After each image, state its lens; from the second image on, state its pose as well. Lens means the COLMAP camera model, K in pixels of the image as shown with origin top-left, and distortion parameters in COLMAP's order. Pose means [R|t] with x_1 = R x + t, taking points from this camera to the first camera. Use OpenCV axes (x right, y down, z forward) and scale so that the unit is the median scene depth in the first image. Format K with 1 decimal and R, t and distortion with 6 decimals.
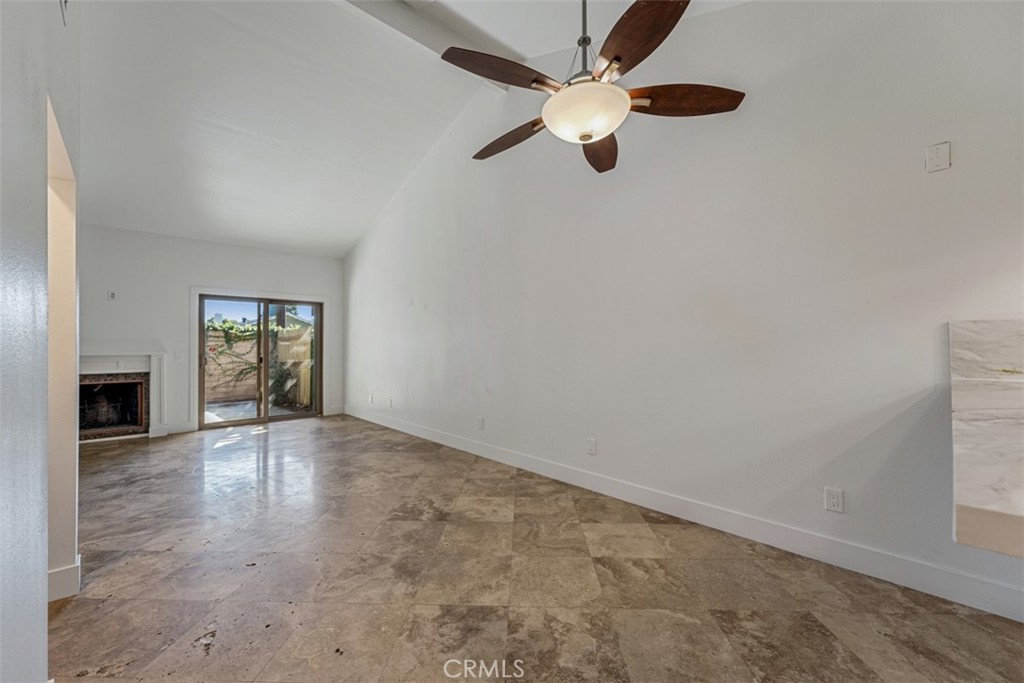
lens RADIAL K [[411.4, 0, 510.1], [0, 411.4, 343.7], [0, 0, 1]] dist [-0.000261, -0.000059]
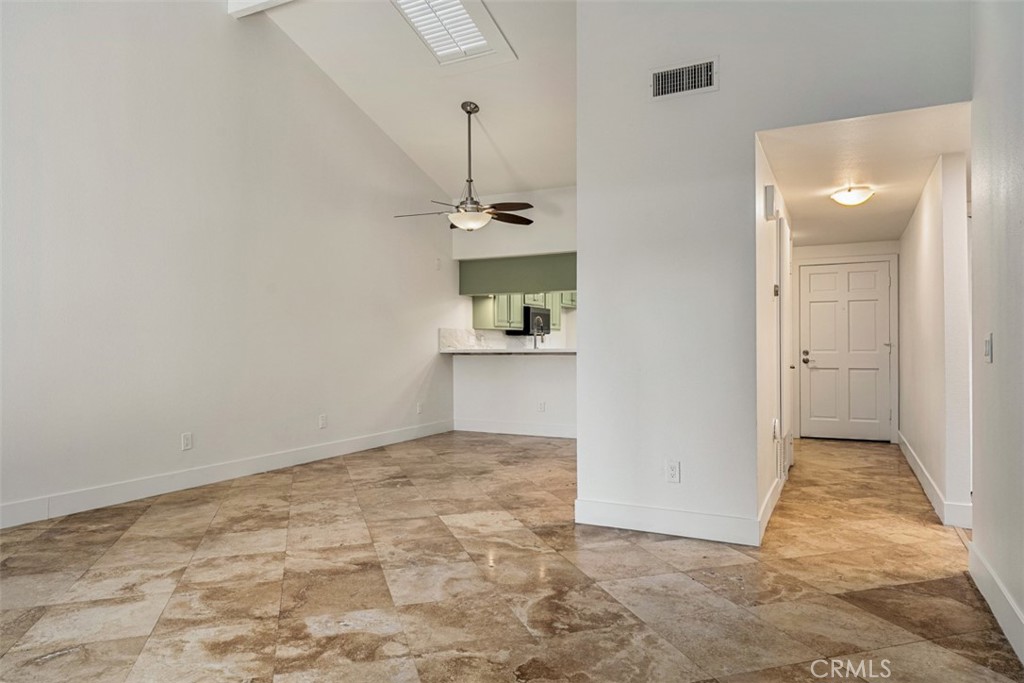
lens RADIAL K [[629.4, 0, 513.3], [0, 629.4, 344.6], [0, 0, 1]] dist [-0.002543, -0.003351]
pose [[-0.338303, 0.009451, 0.940990, -2.198465], [0.001953, 0.999954, -0.009341, 0.066733], [-0.941035, -0.001323, -0.338306, 1.453223]]
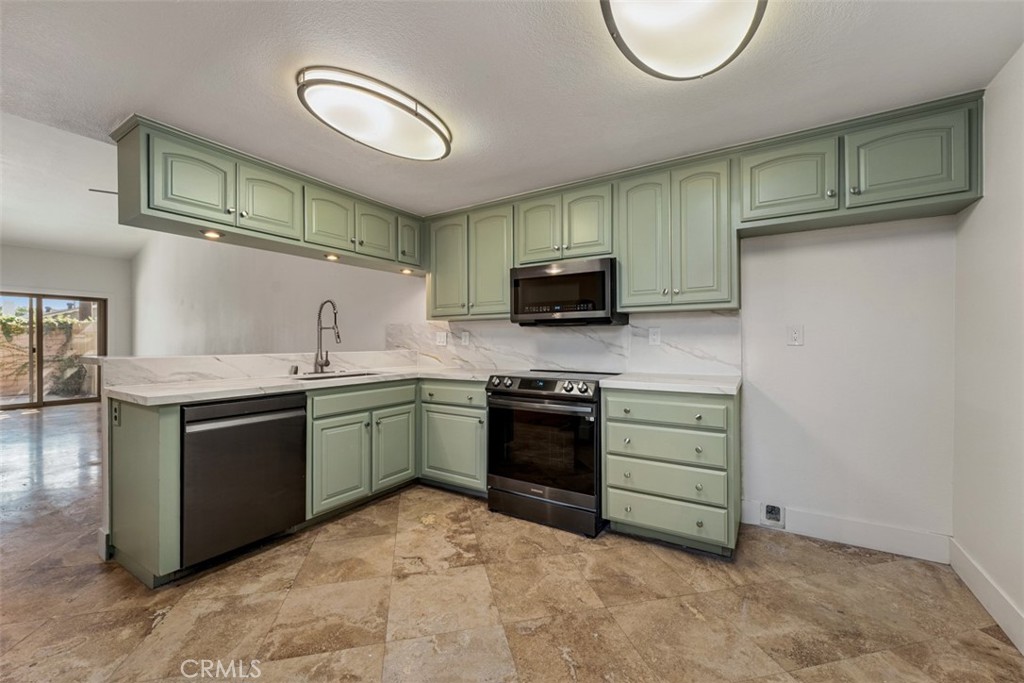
lens RADIAL K [[411.4, 0, 511.9], [0, 411.4, 342.7], [0, 0, 1]] dist [-0.000261, -0.000059]
pose [[0.966385, 0.002480, 0.257086, 0.848337], [-0.003953, 0.999979, 0.005215, 0.022239], [-0.257068, -0.006056, 0.966374, -0.950493]]
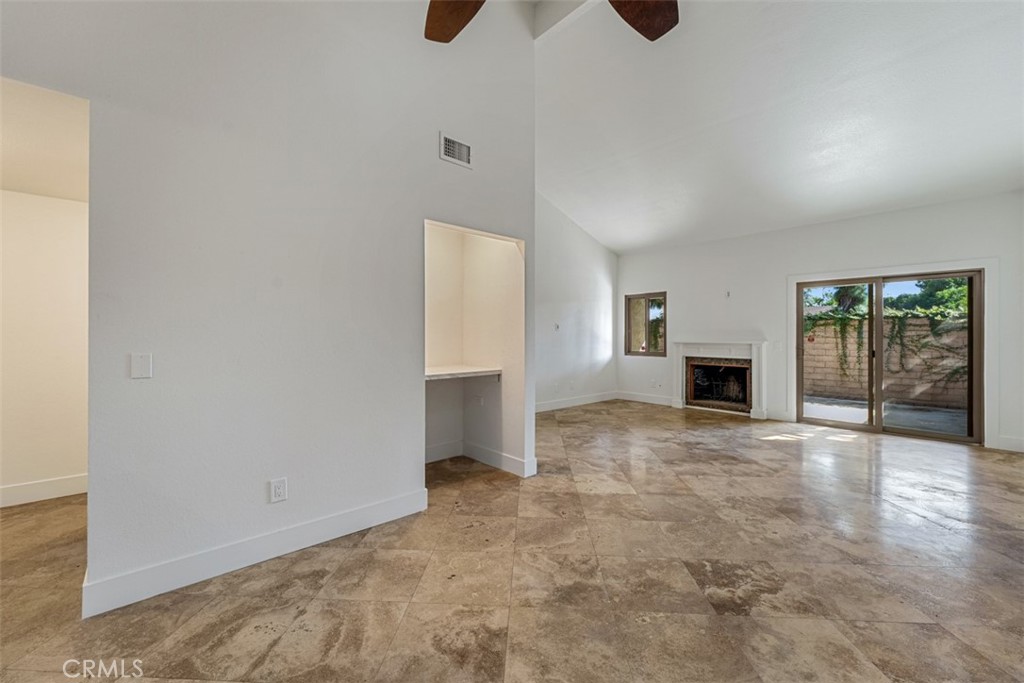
lens RADIAL K [[411.4, 0, 508.0], [0, 411.4, 331.1], [0, 0, 1]] dist [-0.000261, -0.000059]
pose [[-0.025038, -0.006695, -0.999664, 0.535768], [0.000643, 0.999977, -0.006713, -0.000767], [0.999686, -0.000811, -0.025033, 0.755772]]
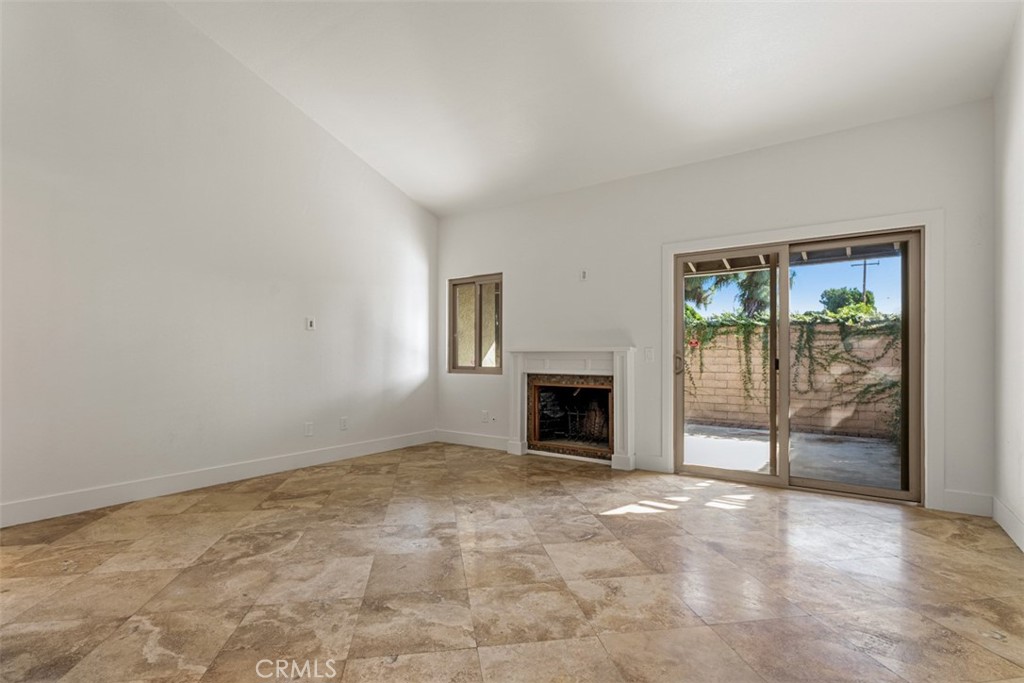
lens RADIAL K [[489.9, 0, 513.2], [0, 489.9, 349.0], [0, 0, 1]] dist [0.001286, -0.000544]
pose [[0.197491, -0.009995, -0.980254, -0.167564], [0.000104, 0.999948, -0.010175, 0.065884], [0.980305, 0.001908, 0.197482, 1.370240]]
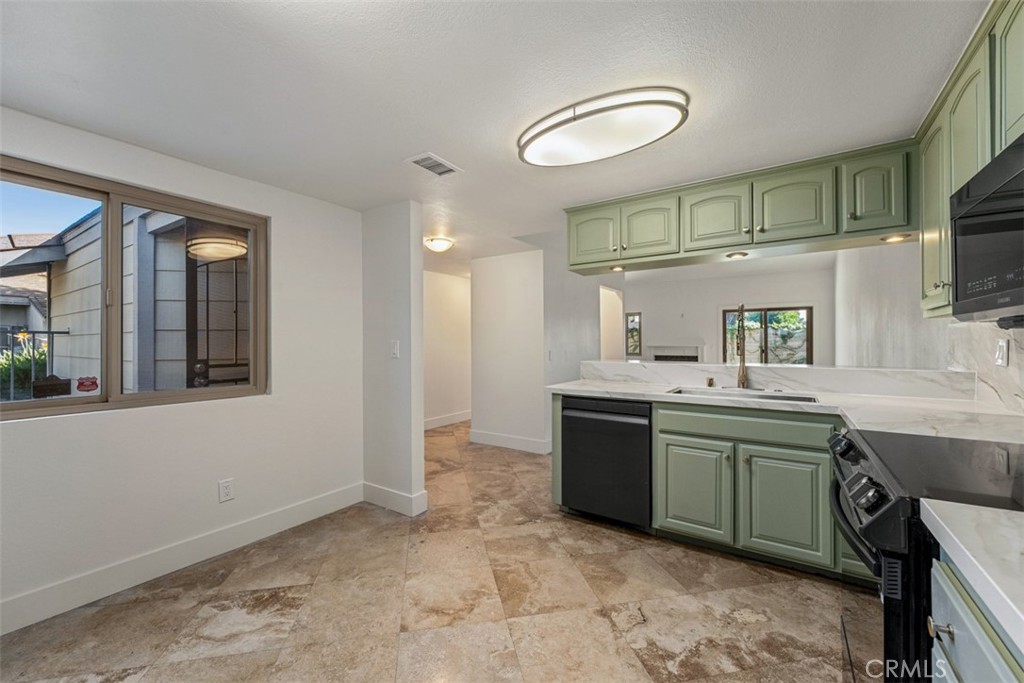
lens RADIAL K [[411.4, 0, 503.3], [0, 411.4, 342.1], [0, 0, 1]] dist [-0.000261, -0.000059]
pose [[0.213300, 0.001691, -0.976985, 1.498537], [0.006523, 0.999974, 0.003155, -0.007292], [0.976965, -0.007046, 0.213283, -0.479848]]
